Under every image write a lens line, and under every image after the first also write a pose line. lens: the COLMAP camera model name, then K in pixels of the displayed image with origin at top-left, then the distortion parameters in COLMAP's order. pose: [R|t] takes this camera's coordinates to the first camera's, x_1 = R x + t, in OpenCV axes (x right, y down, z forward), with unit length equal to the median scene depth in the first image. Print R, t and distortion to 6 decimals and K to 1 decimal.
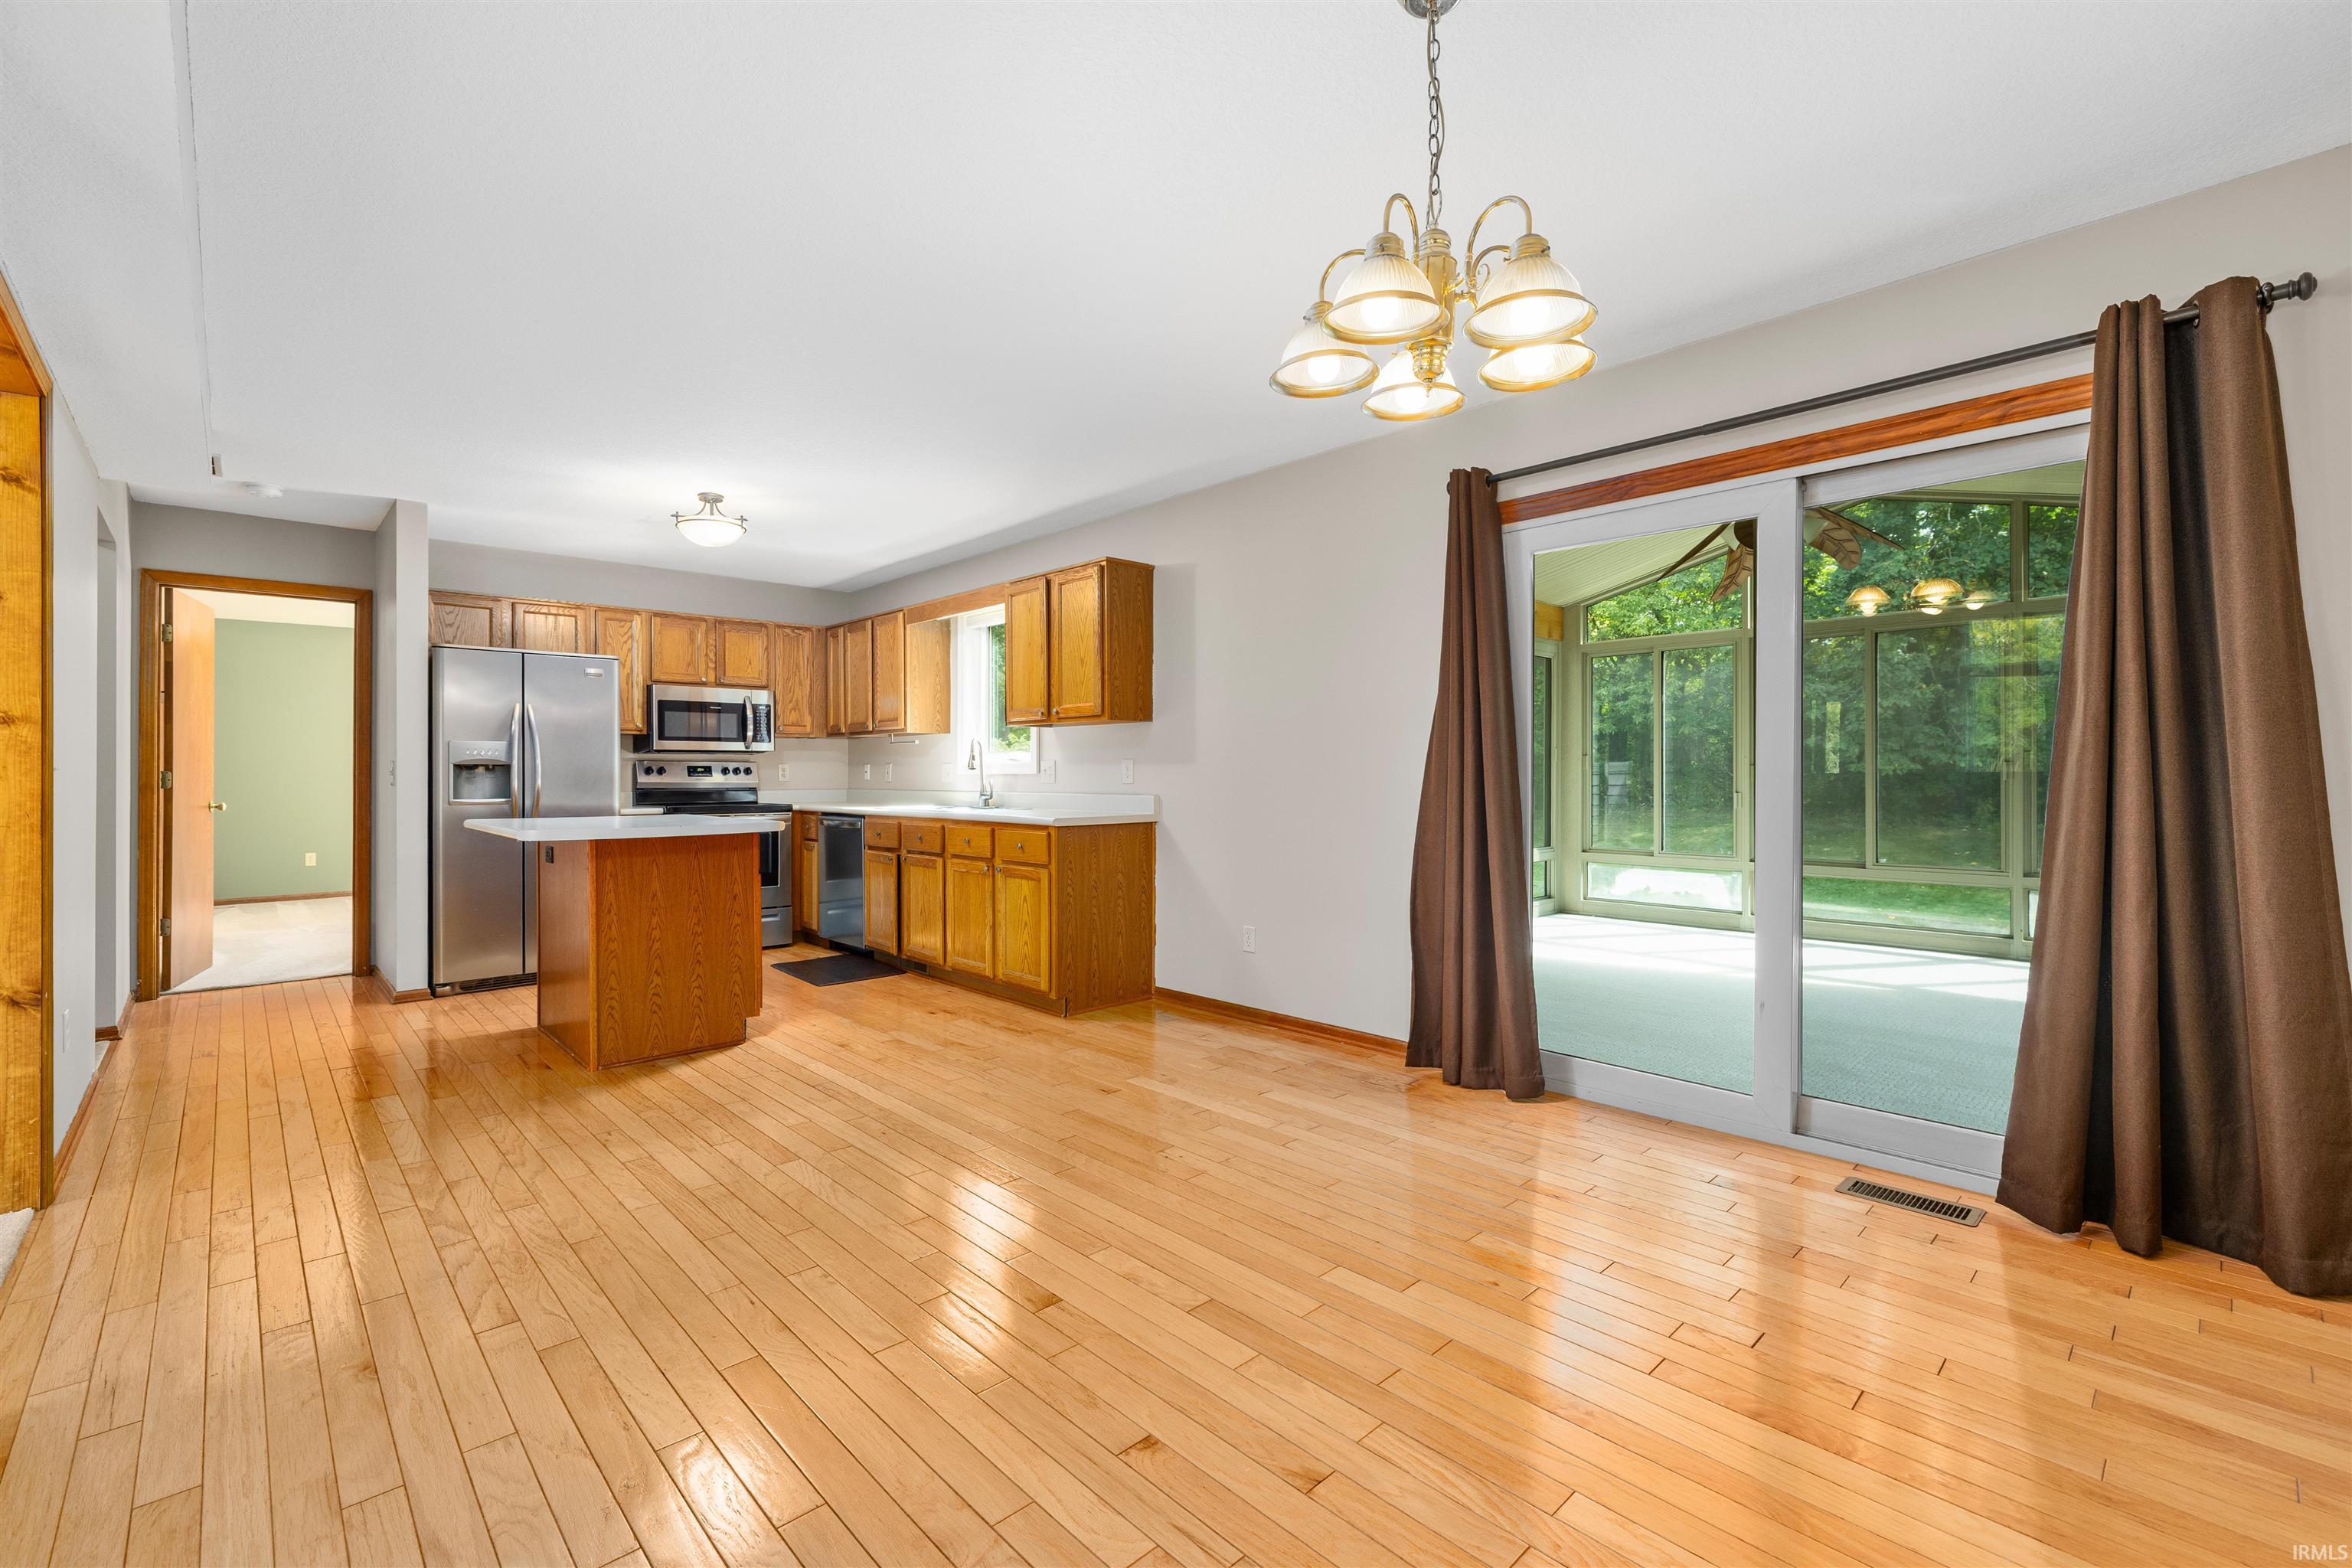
lens RADIAL K [[992.9, 0, 1171.4], [0, 992.9, 754.6], [0, 0, 1]] dist [0.001761, 0.000129]
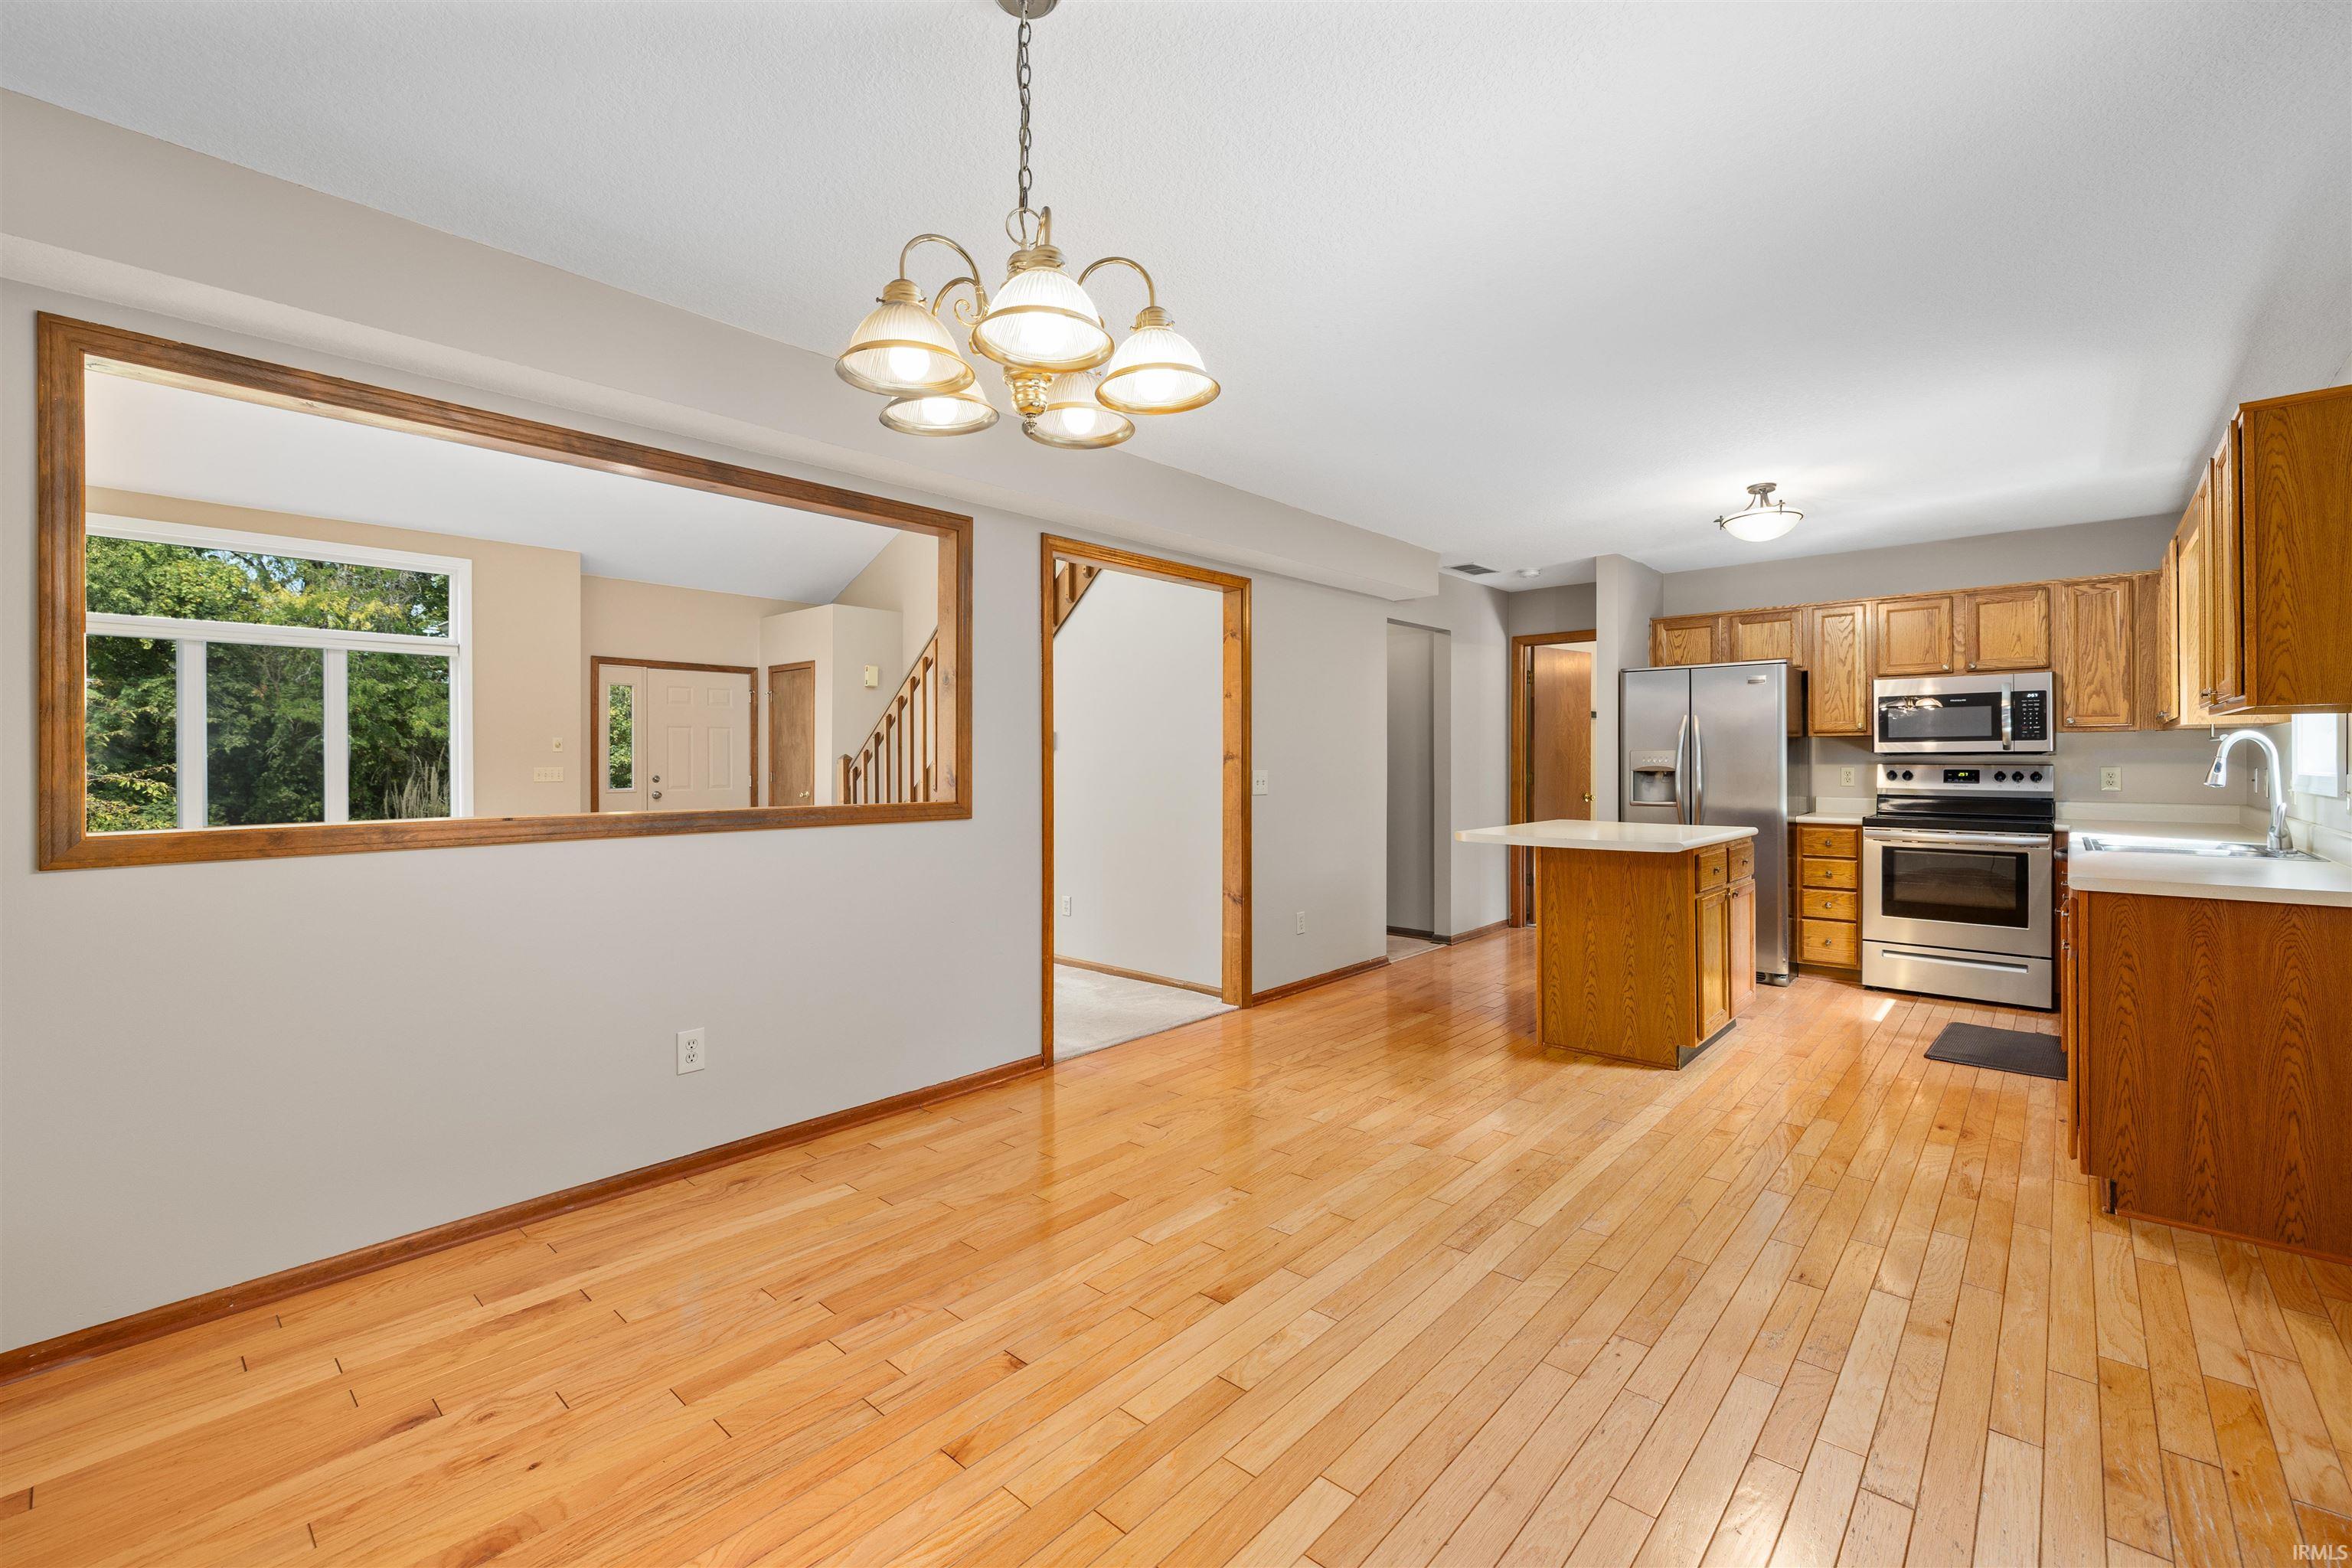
lens RADIAL K [[992.9, 0, 1171.4], [0, 992.9, 754.6], [0, 0, 1]] dist [0.001761, 0.000129]
pose [[0.085701, -0.003423, -0.996315, 0.487034], [0.023111, 0.999732, -0.001447, -0.024927], [0.996053, -0.022902, 0.085757, 0.435250]]
